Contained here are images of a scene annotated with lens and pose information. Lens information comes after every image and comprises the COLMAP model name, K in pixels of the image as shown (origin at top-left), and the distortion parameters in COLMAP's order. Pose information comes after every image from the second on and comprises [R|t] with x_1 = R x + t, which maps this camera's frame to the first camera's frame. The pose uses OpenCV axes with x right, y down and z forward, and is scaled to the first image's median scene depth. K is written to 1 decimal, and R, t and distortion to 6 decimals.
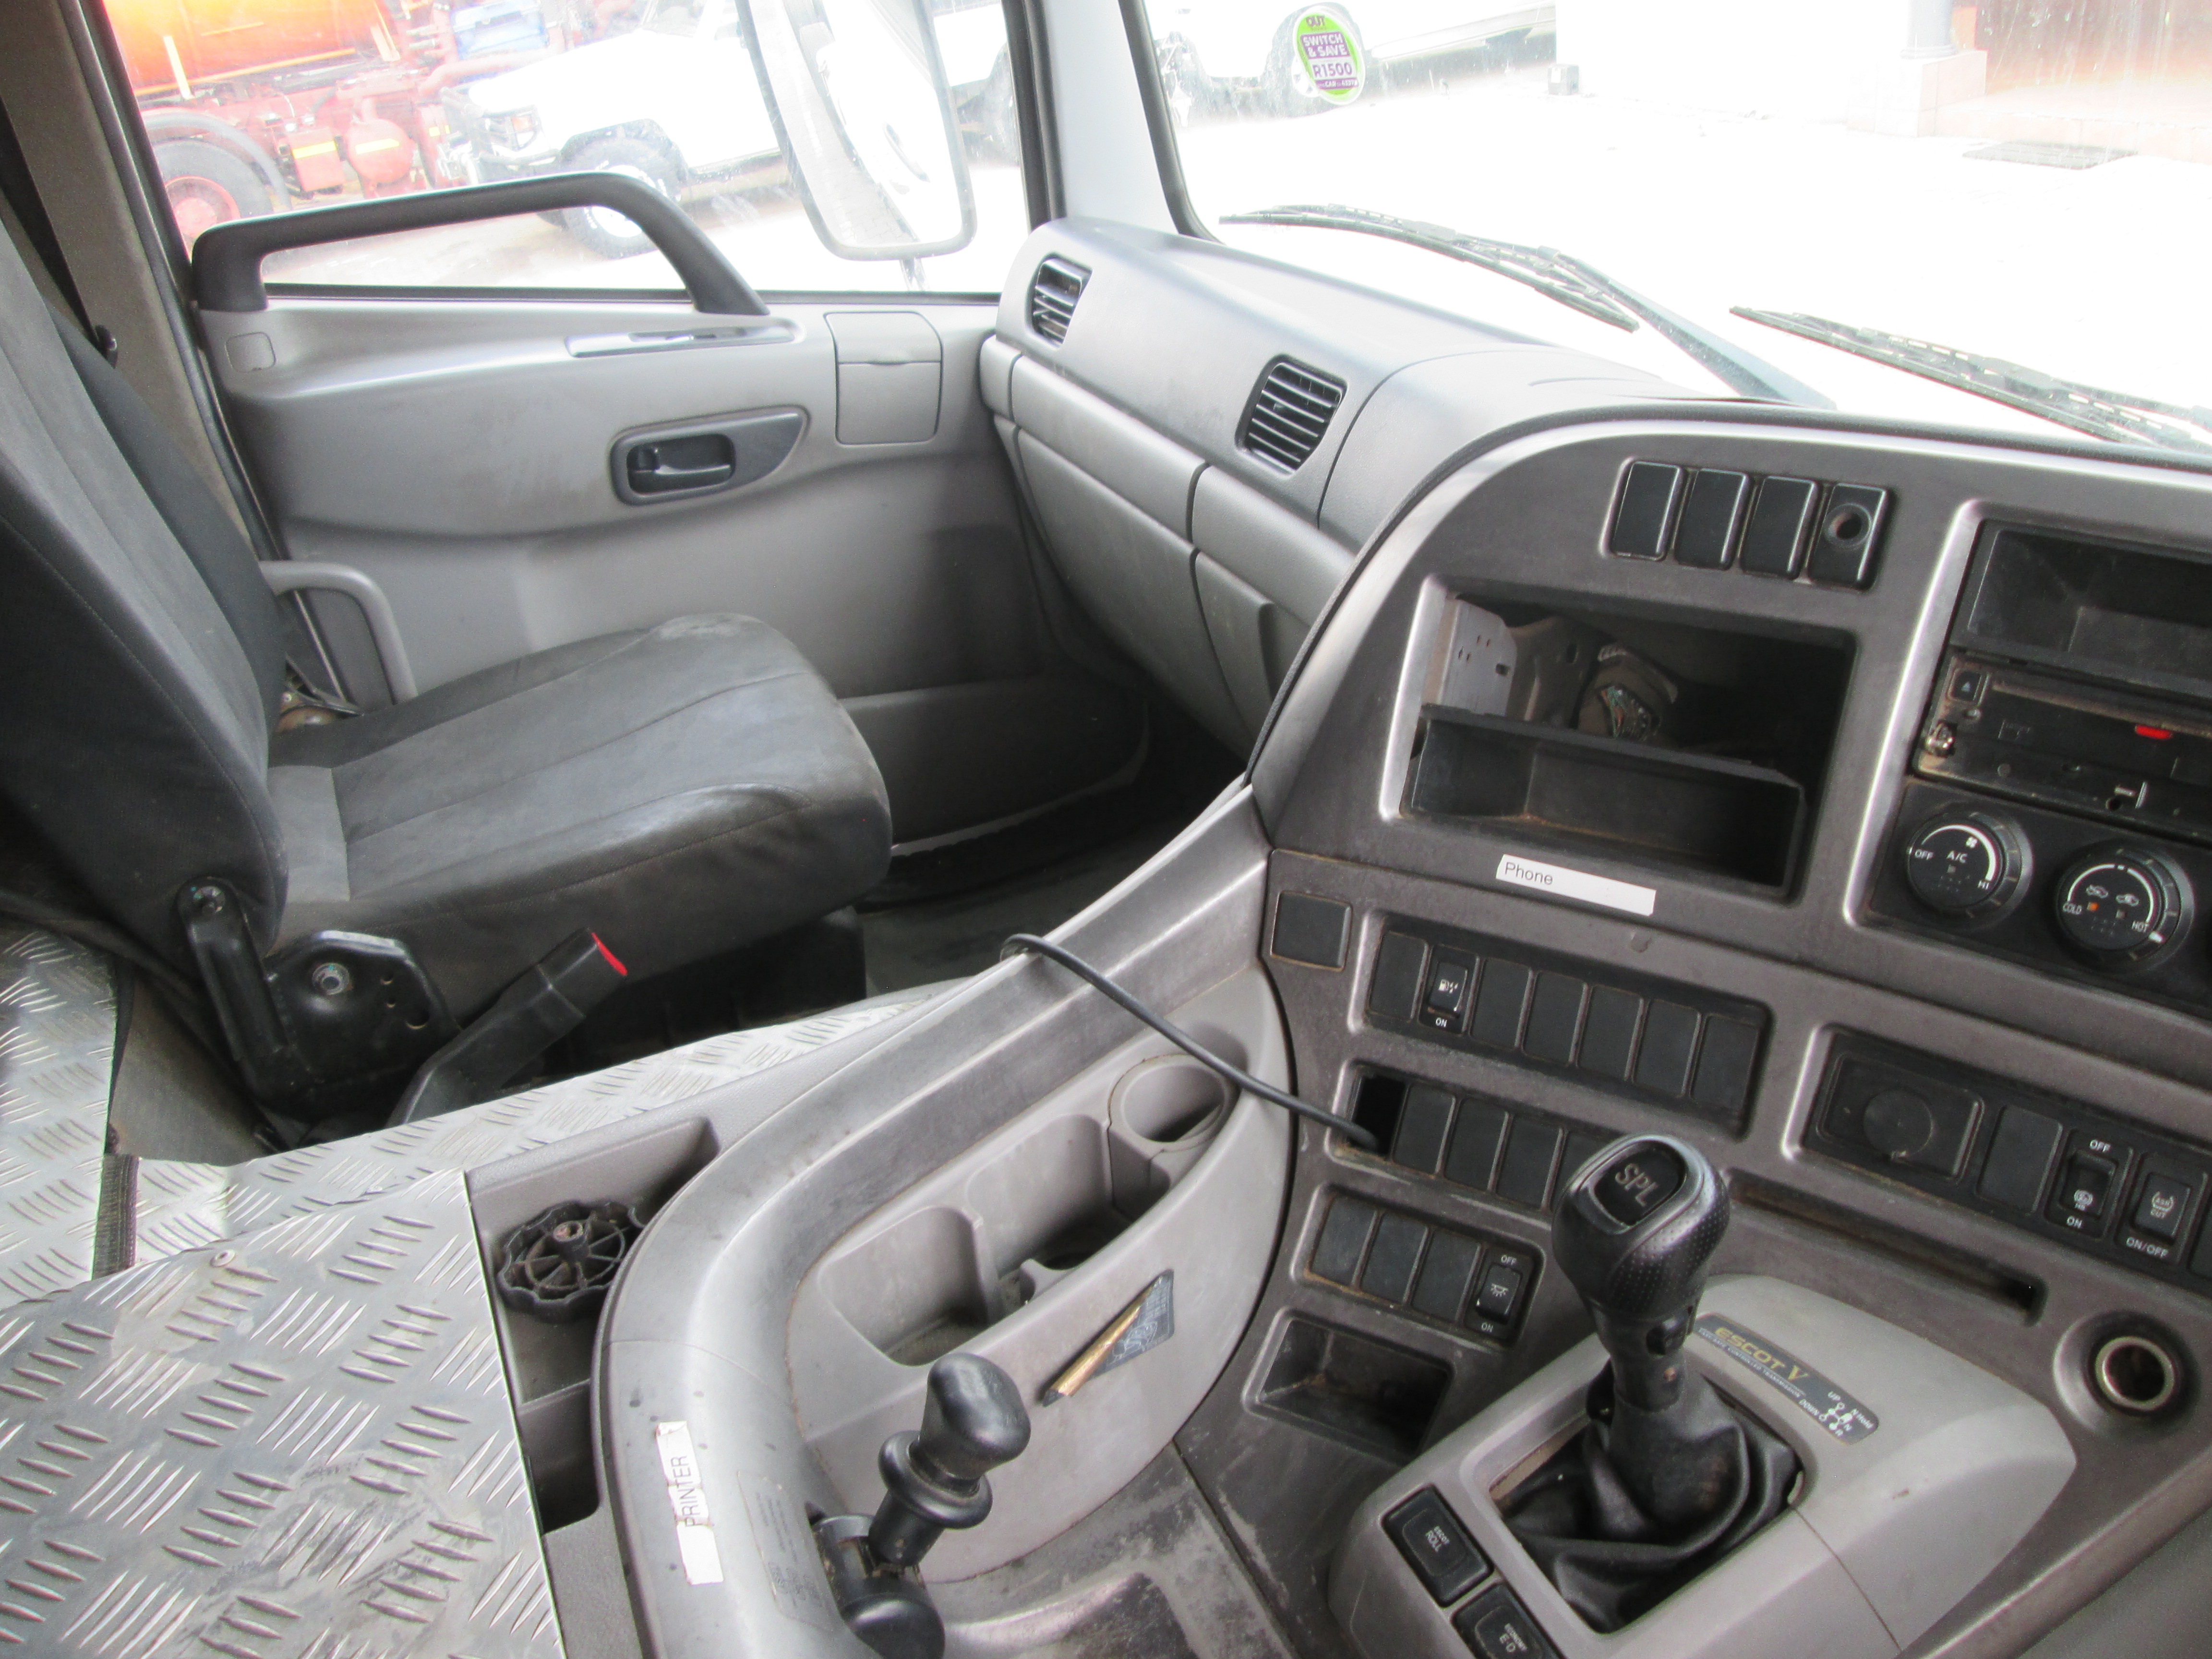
lens RADIAL K [[1815.6, 0, 1113.3], [0, 1815.6, 828.2], [0, 0, 1]] dist [-0.052760, 0.019879]
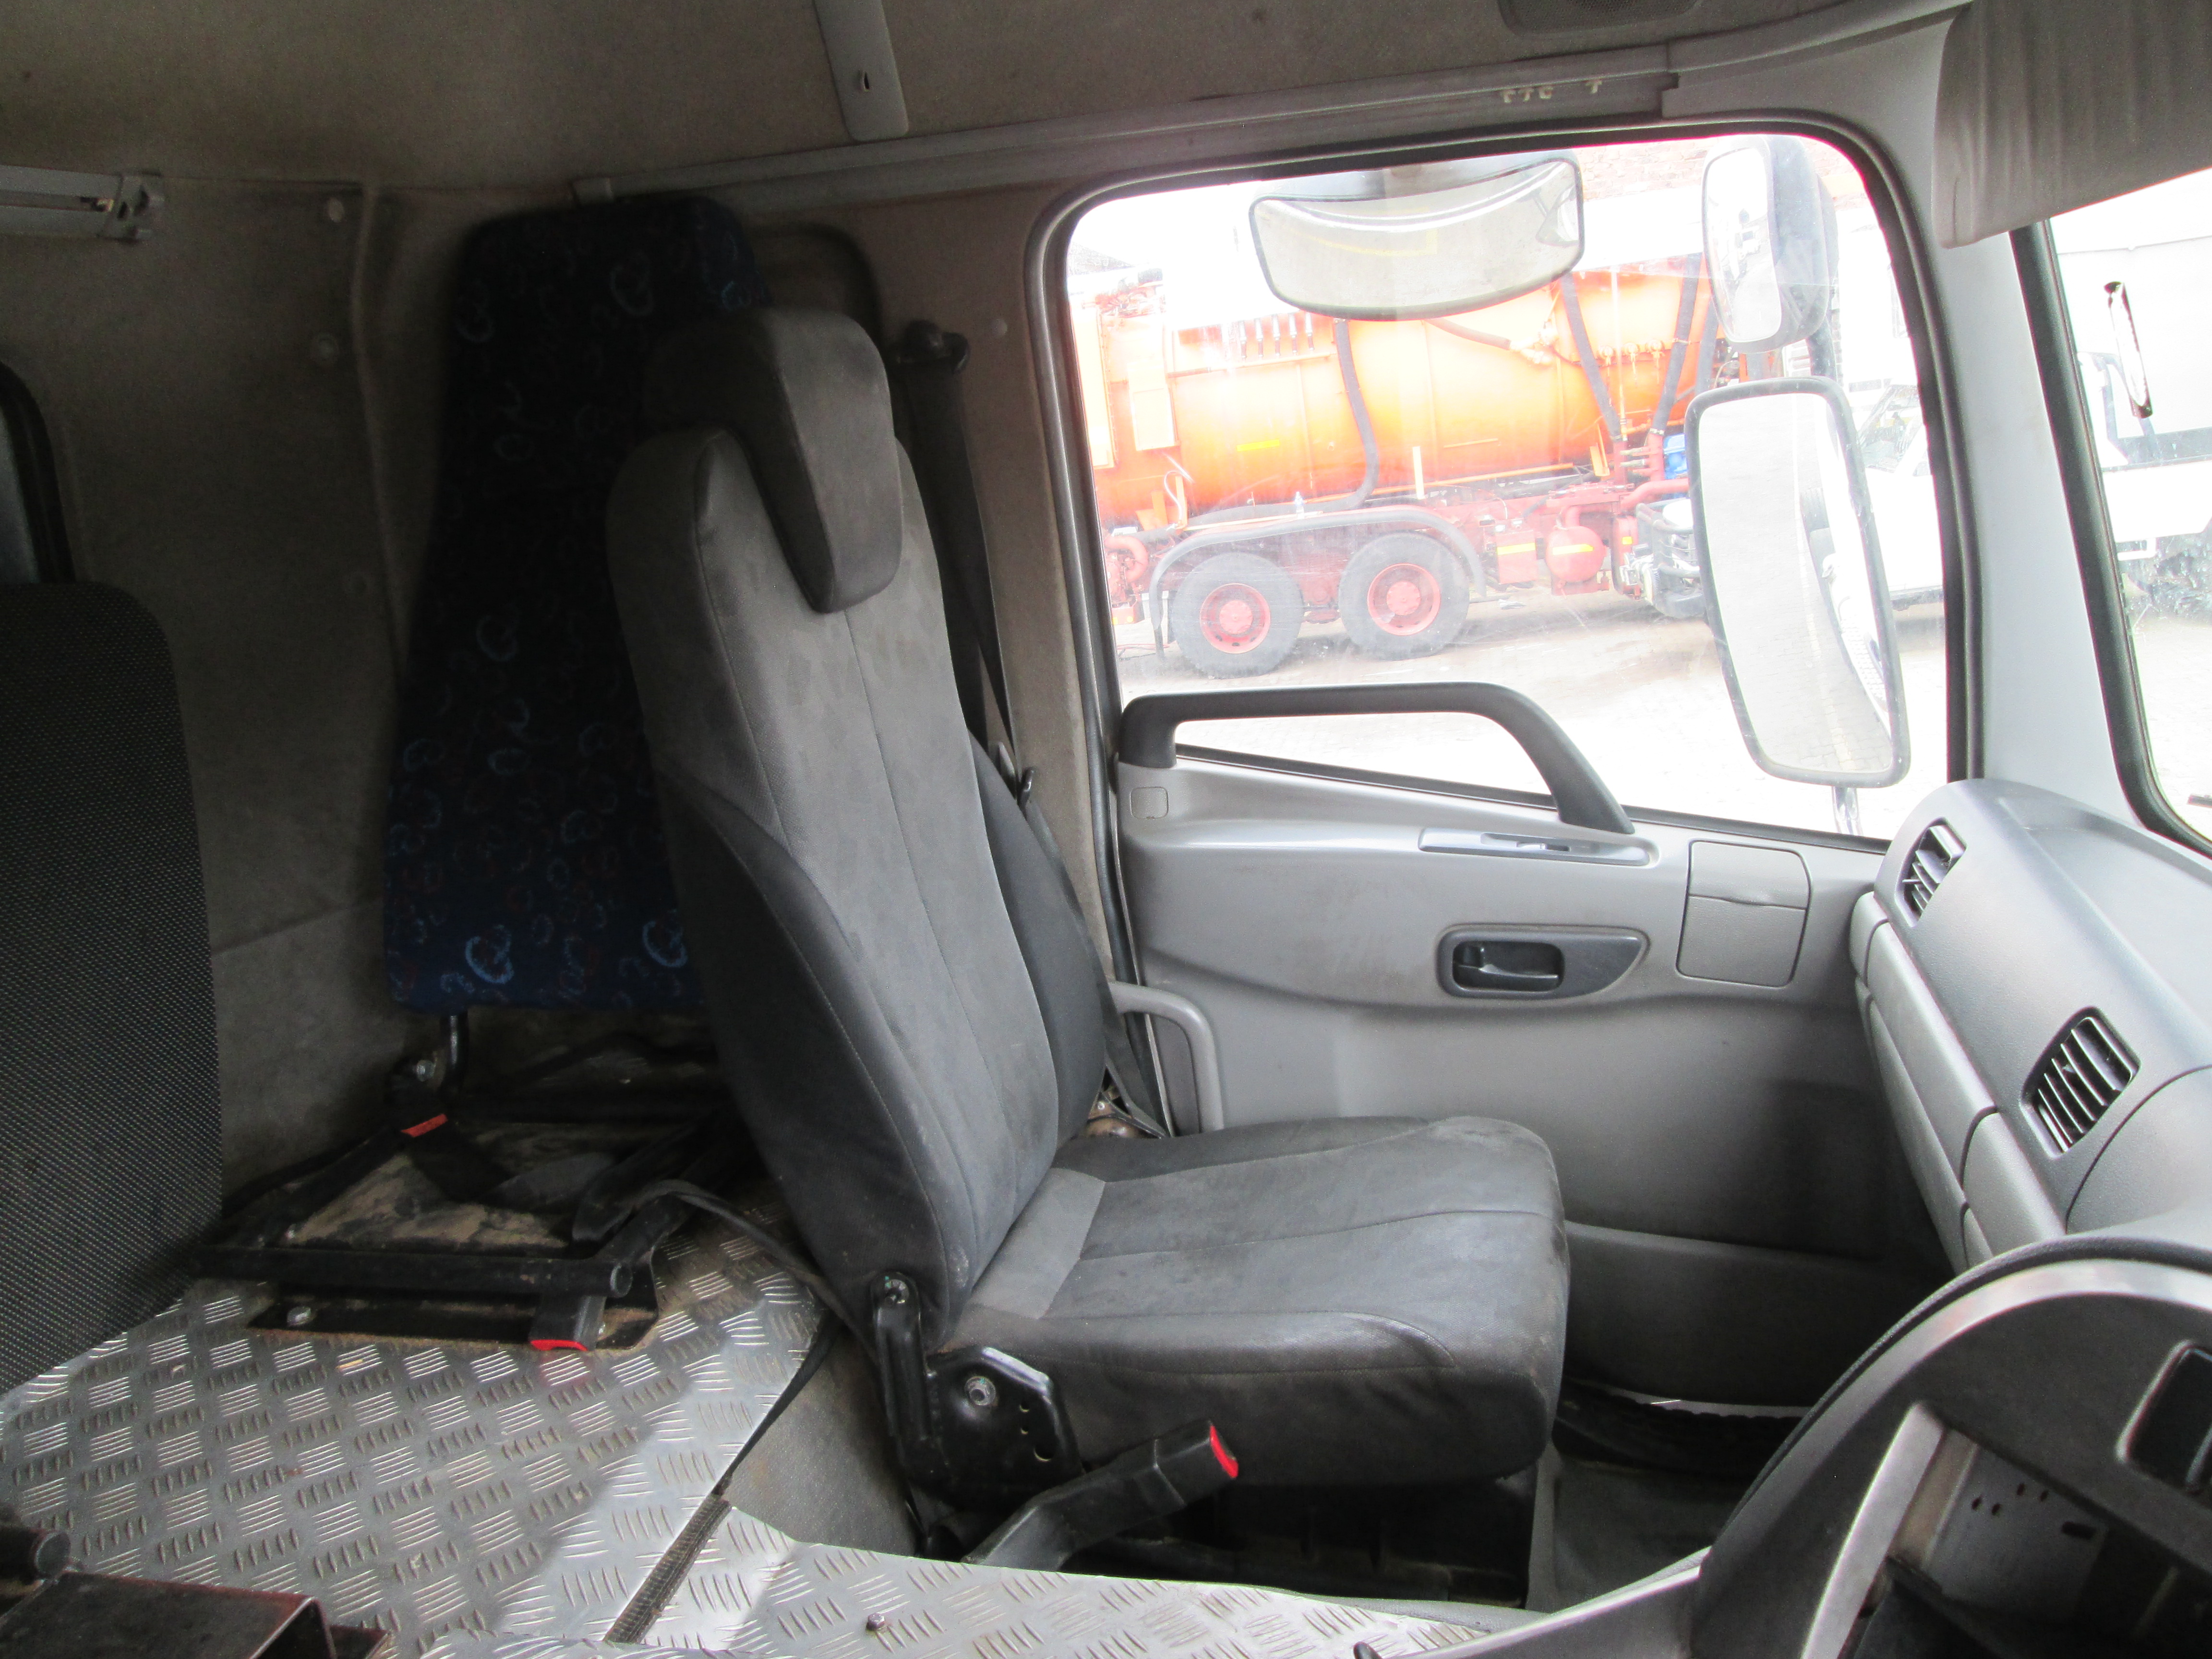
lens RADIAL K [[1815.6, 0, 1106.8], [0, 1815.6, 831.4], [0, 0, 1]] dist [-0.052760, 0.019879]
pose [[0.804640, 0.149819, -0.574551, 0.151130], [-0.264652, 0.956701, -0.121169, -0.094936], [0.531520, 0.249554, 0.809450, 0.053215]]
